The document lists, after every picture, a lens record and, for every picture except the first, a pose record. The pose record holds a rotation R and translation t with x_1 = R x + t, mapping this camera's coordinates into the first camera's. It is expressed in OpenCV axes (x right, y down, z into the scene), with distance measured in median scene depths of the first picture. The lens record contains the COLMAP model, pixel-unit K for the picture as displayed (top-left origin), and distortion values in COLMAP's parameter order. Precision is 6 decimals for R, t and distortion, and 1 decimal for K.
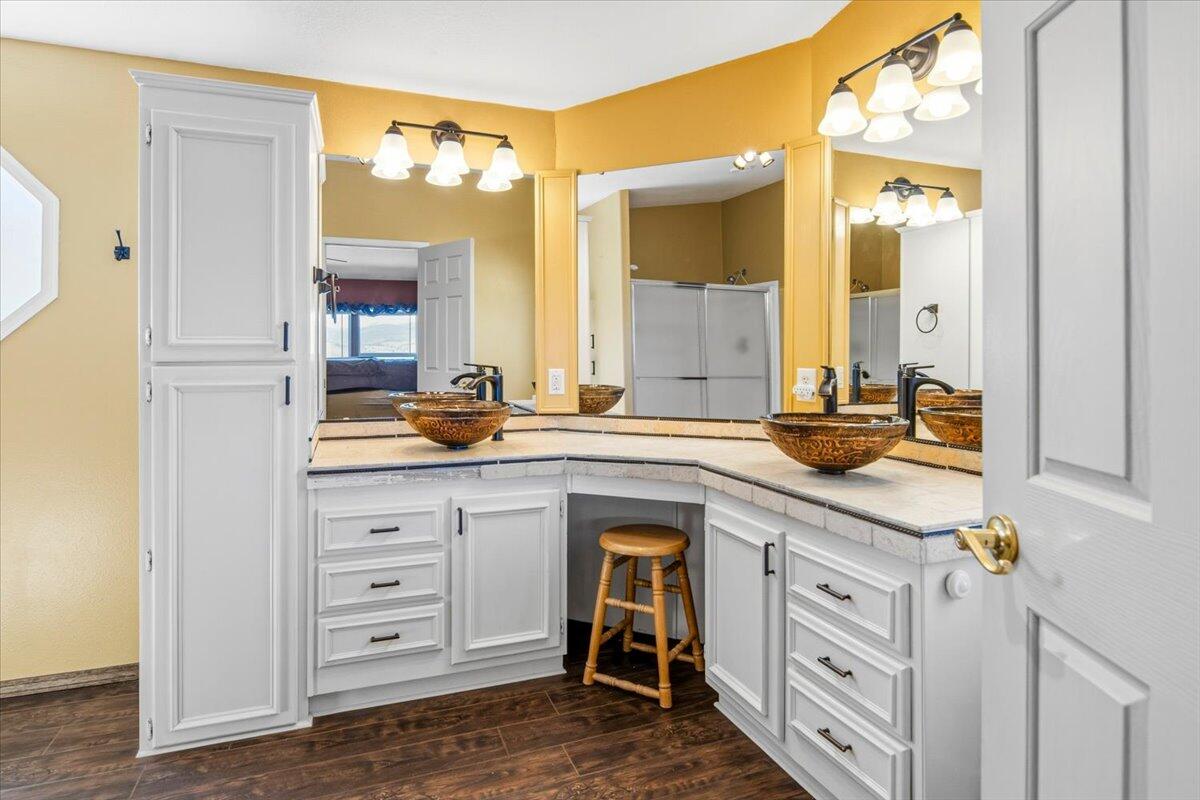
lens RADIAL K [[670.5, 0, 597.9], [0, 670.5, 353.3], [0, 0, 1]] dist [-0.004762, -0.000565]
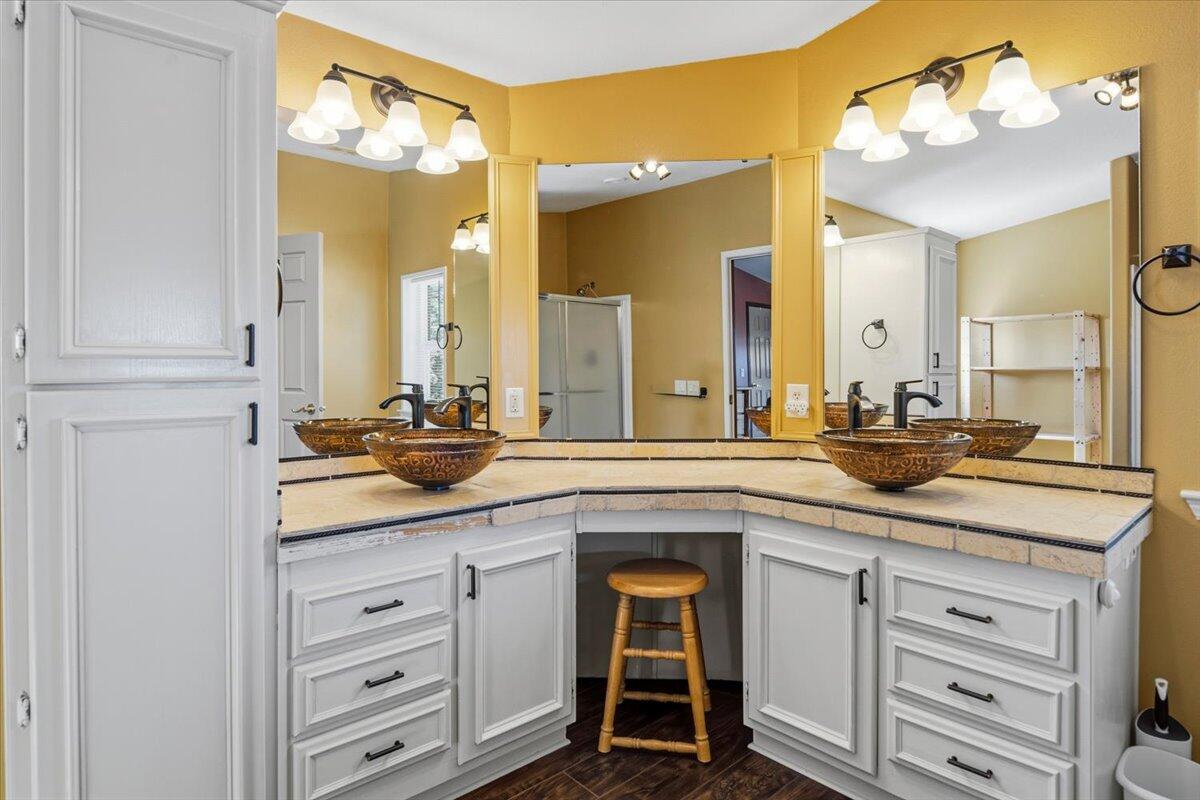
lens RADIAL K [[662.7, 0, 582.2], [0, 662.7, 373.1], [0, 0, 1]] dist [-0.004100, -0.001447]
pose [[0.931642, -0.004545, 0.363350, -0.364902], [0.002886, 0.999983, 0.005108, 0.000762], [-0.363367, -0.003710, 0.931639, 0.225566]]
